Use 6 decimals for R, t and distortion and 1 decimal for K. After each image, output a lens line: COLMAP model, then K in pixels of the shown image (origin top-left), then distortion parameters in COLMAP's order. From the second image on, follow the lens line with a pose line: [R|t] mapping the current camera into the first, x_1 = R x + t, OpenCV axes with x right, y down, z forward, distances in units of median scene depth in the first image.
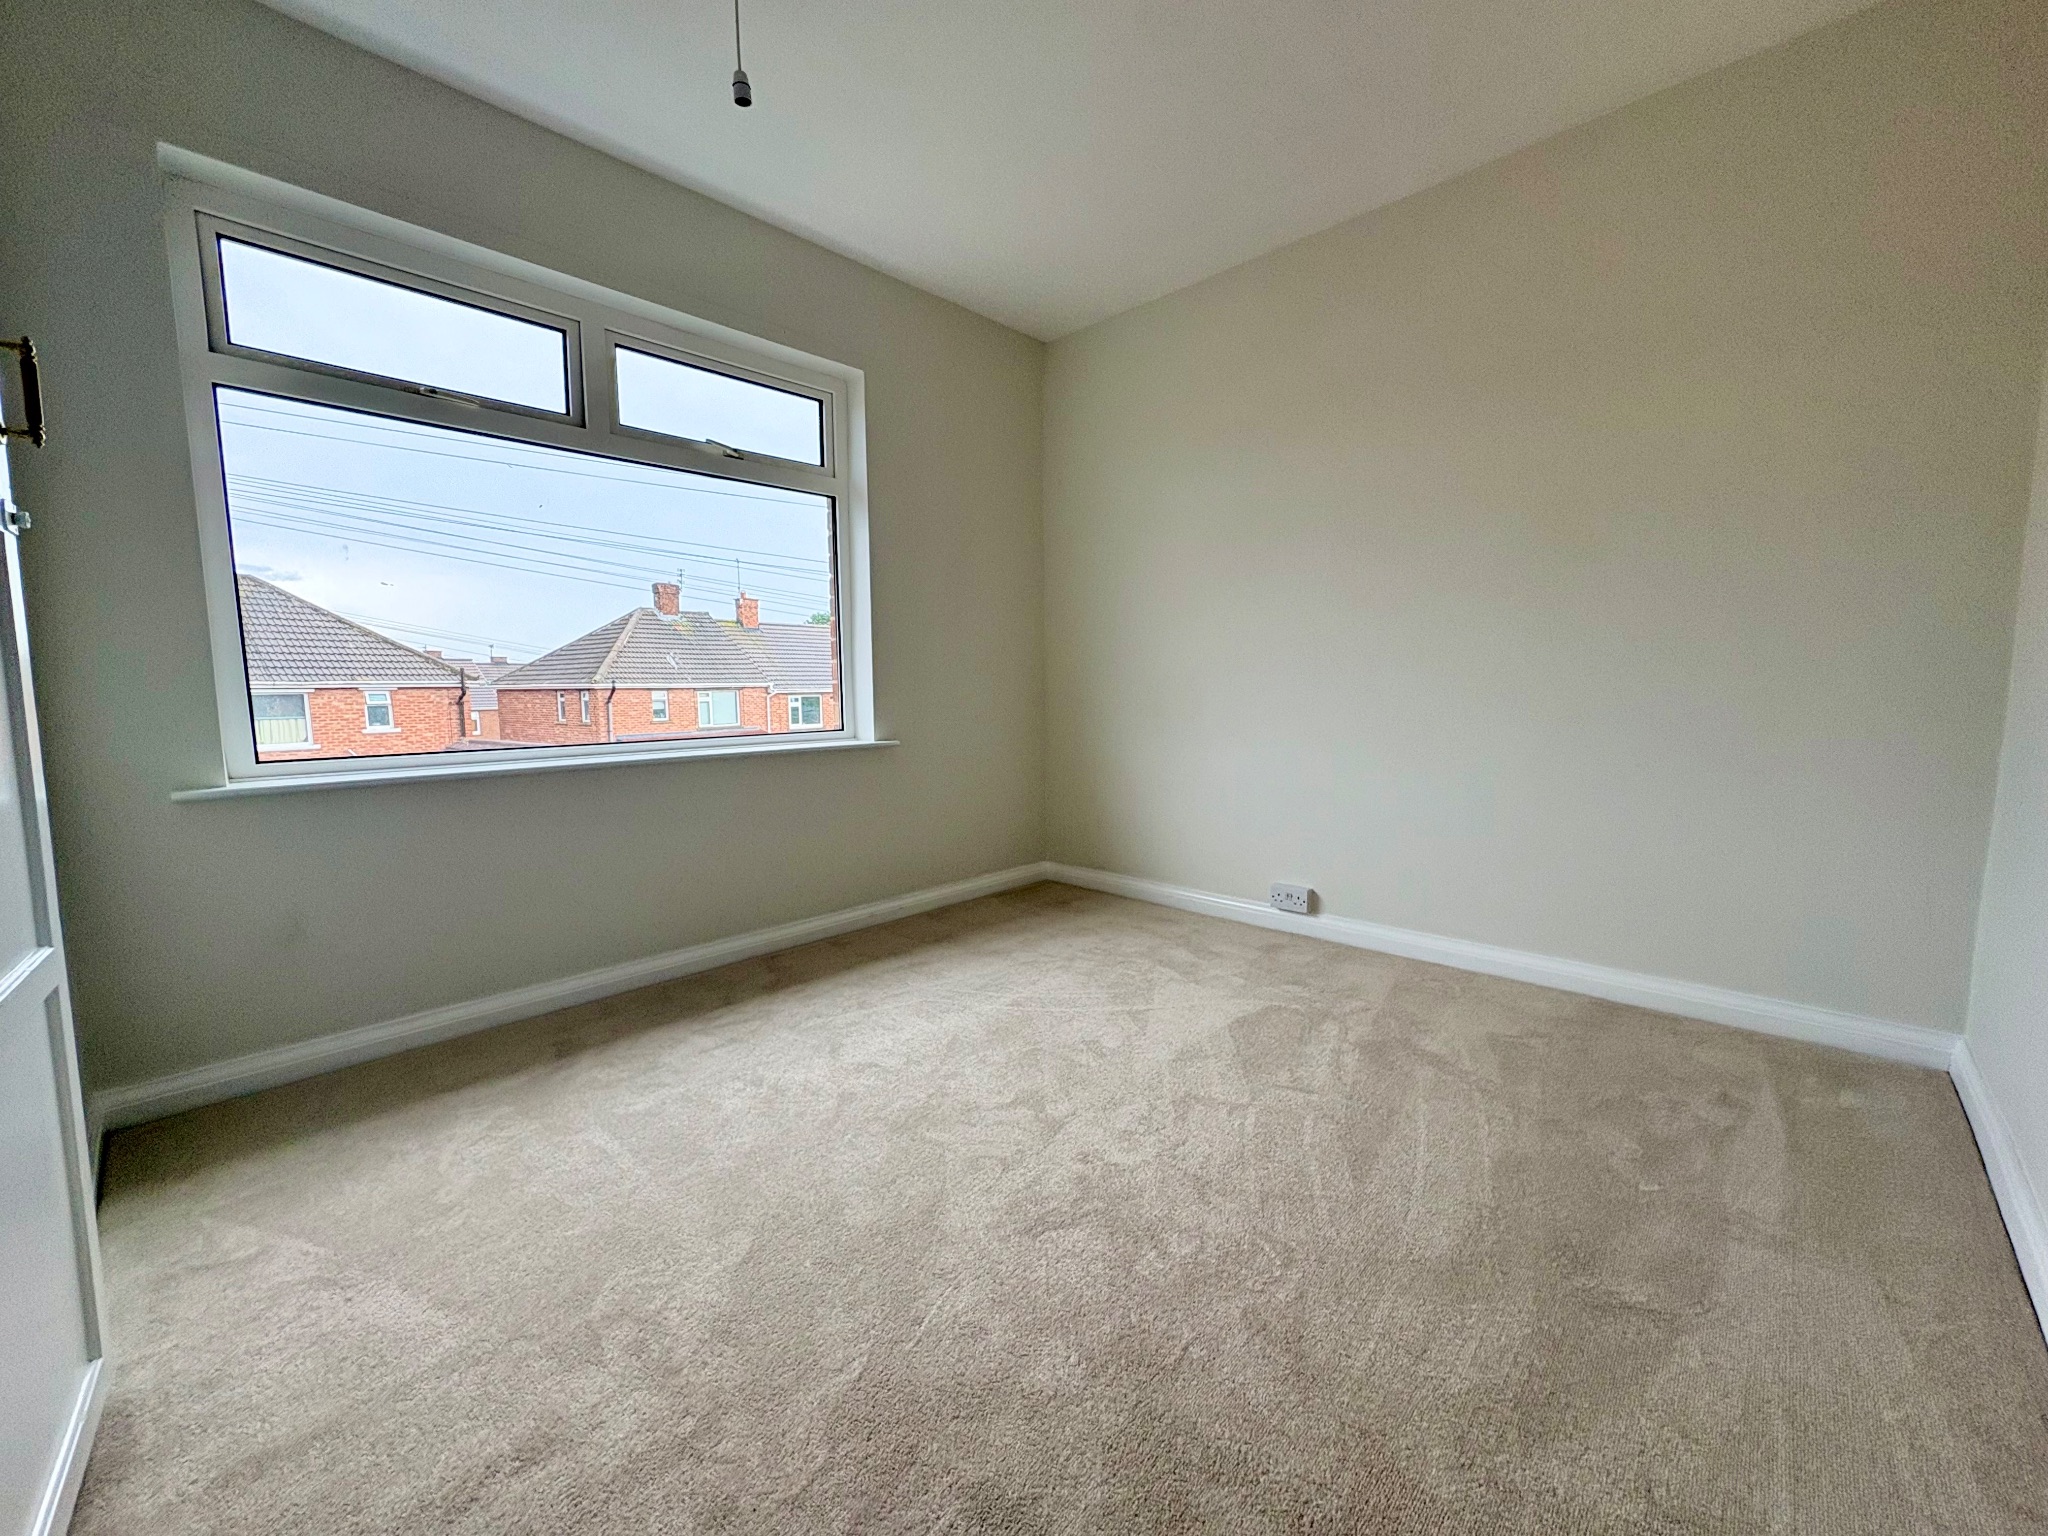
lens RADIAL K [[825.2, 0, 1024.0], [0, 825.2, 768.0], [0, 0, 1]] dist [0.007794, 0.000010]
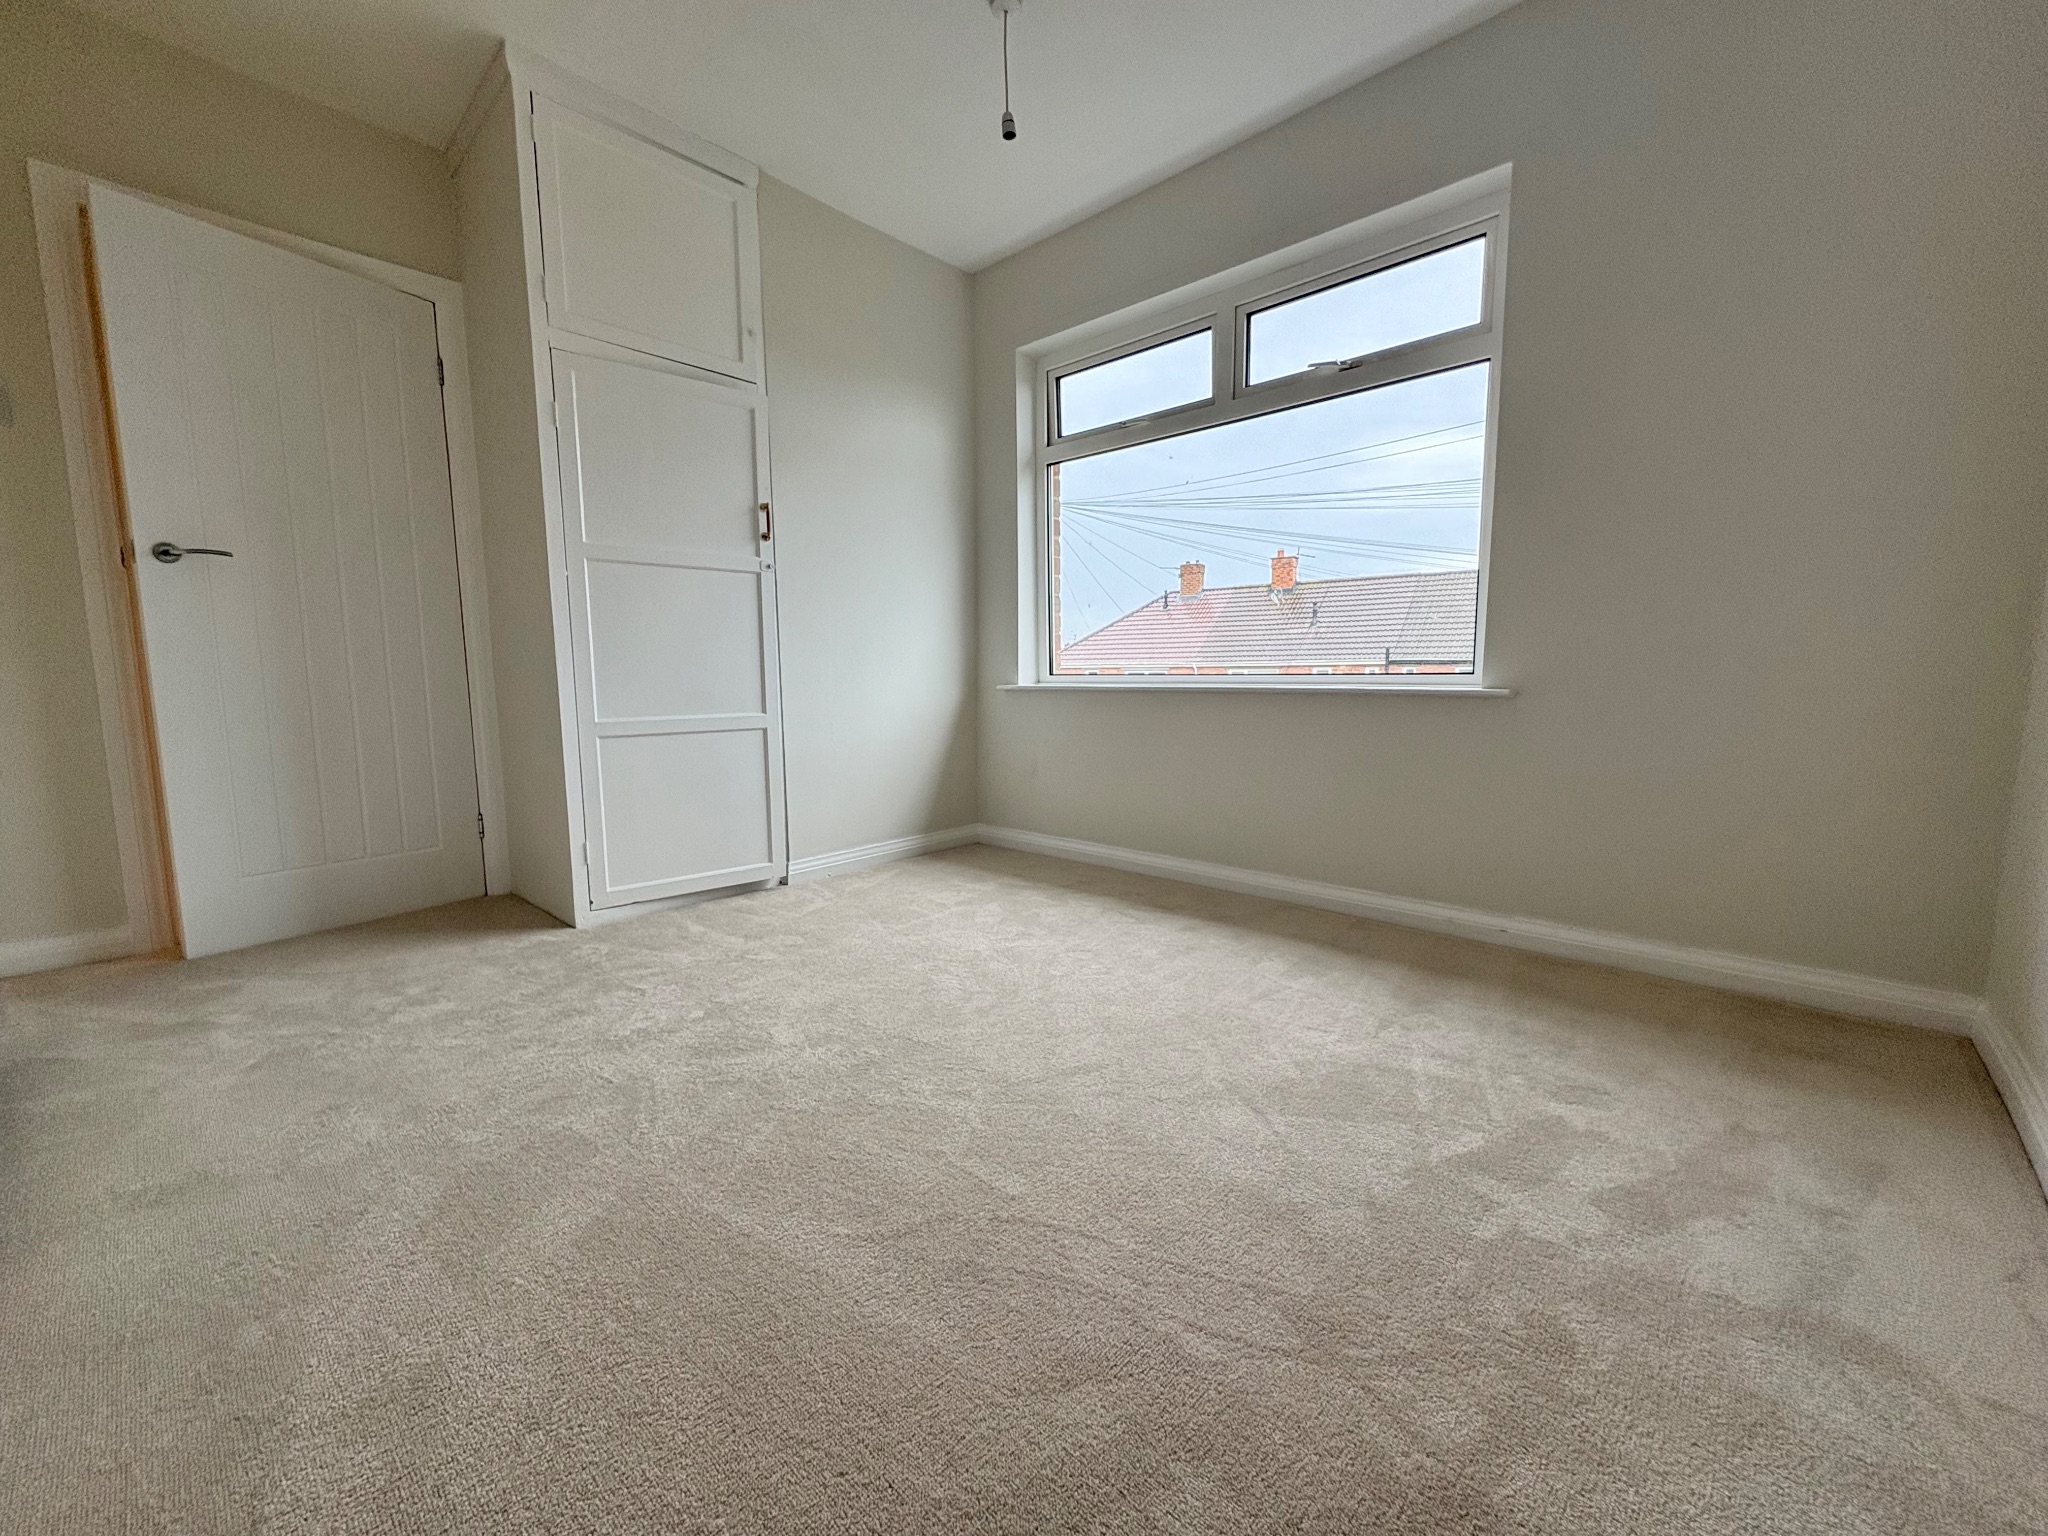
lens RADIAL K [[825.2, 0, 1024.0], [0, 825.2, 768.0], [0, 0, 1]] dist [0.007794, 0.000010]
pose [[0.002562, 0.123307, -0.992365, 0.683592], [-0.100967, 0.987329, 0.122420, -0.014725], [0.994886, 0.099883, 0.014980, 0.743811]]
